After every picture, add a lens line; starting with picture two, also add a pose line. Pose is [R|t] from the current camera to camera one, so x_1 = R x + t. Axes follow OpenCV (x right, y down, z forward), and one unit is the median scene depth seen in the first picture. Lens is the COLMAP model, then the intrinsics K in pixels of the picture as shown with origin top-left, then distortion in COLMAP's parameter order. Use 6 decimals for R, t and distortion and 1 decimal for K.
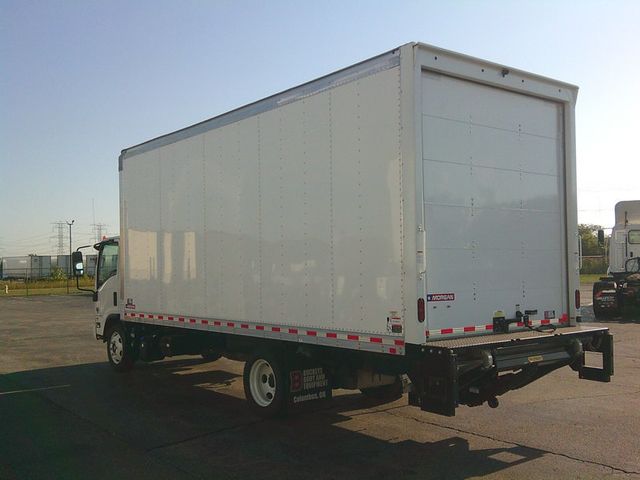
lens RADIAL K [[794.8, 0, 321.2], [0, 794.8, 240.6], [0, 0, 1]] dist [0.011424, -0.444484]
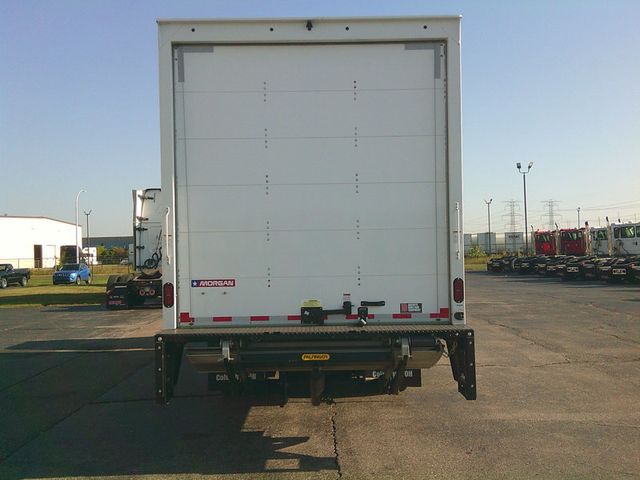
lens RADIAL K [[794.8, 0, 321.2], [0, 794.8, 240.6], [0, 0, 1]] dist [0.011424, -0.444484]
pose [[0.768208, -0.010348, -0.640116, 0.783904], [0.029994, 0.999353, 0.019841, 0.005814], [0.639497, -0.034441, 0.768022, 0.332596]]
